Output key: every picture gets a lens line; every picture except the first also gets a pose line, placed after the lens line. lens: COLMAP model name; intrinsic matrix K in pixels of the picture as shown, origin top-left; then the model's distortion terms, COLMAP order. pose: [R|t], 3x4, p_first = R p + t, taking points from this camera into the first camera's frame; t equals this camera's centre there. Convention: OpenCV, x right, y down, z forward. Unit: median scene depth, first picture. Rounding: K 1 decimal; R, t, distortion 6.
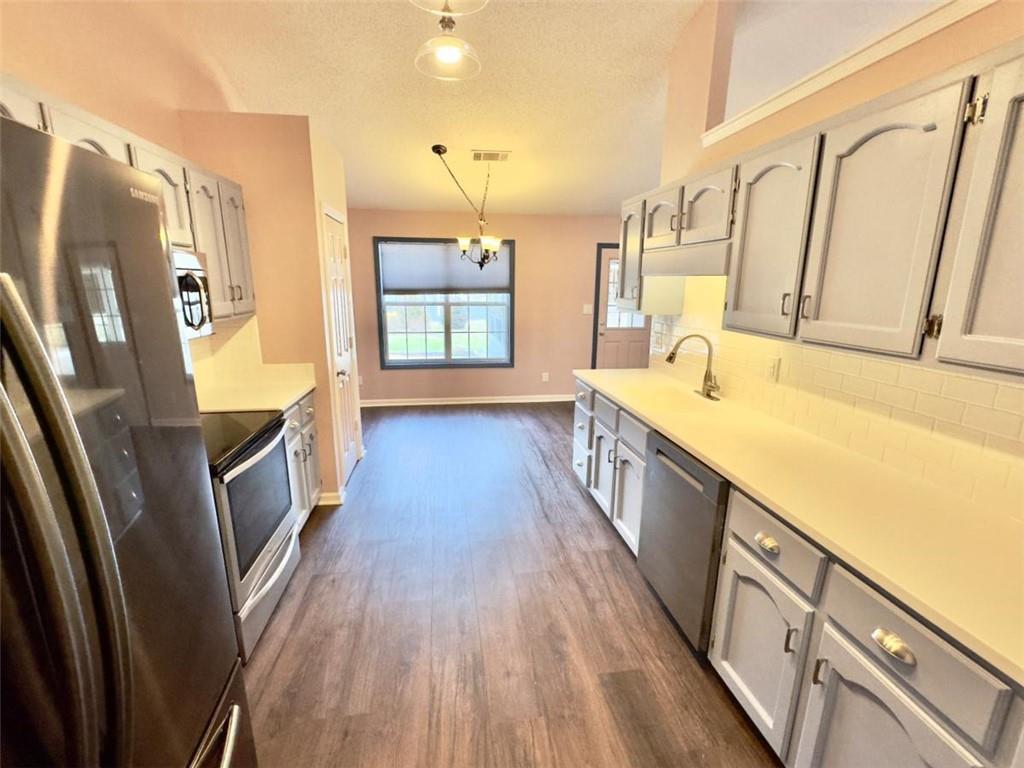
lens RADIAL K [[460.0, 0, 513.4], [0, 460.0, 387.4], [0, 0, 1]] dist [-0.002696, -0.000392]
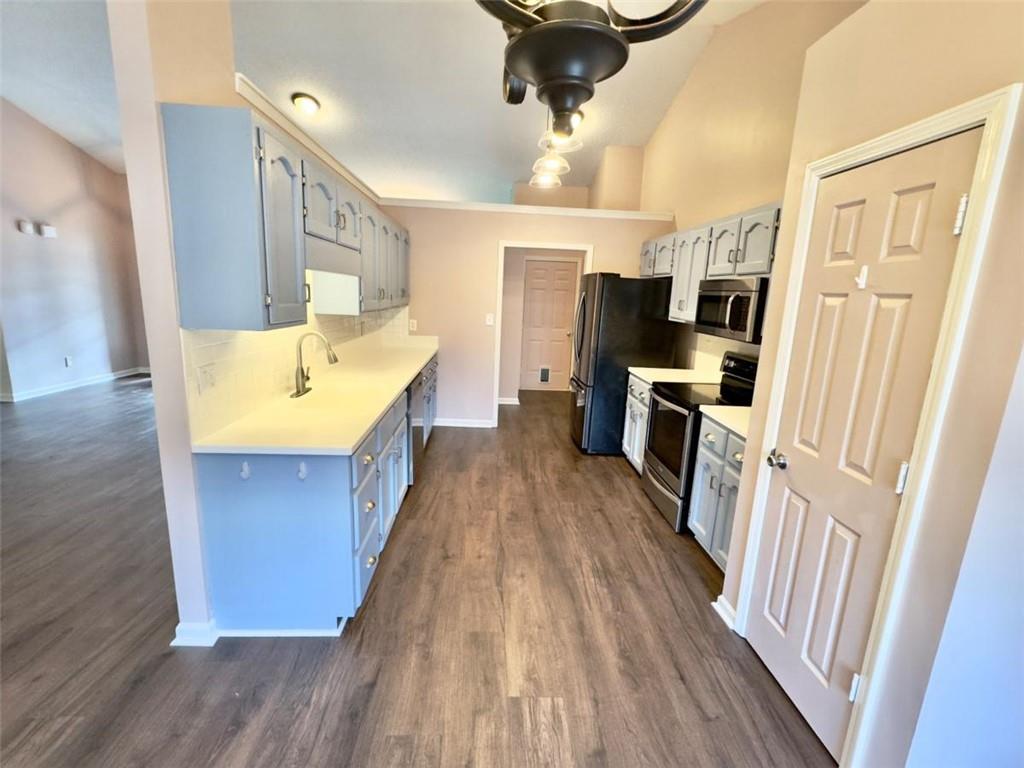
lens RADIAL K [[460.0, 0, 512.3], [0, 460.0, 384.0], [0, 0, 1]] dist [-0.002696, -0.000392]
pose [[-0.993600, -0.069863, 0.088761, -0.166803], [-0.028248, 0.914507, 0.403583, -0.576832], [-0.109368, 0.398493, -0.910627, 2.609900]]
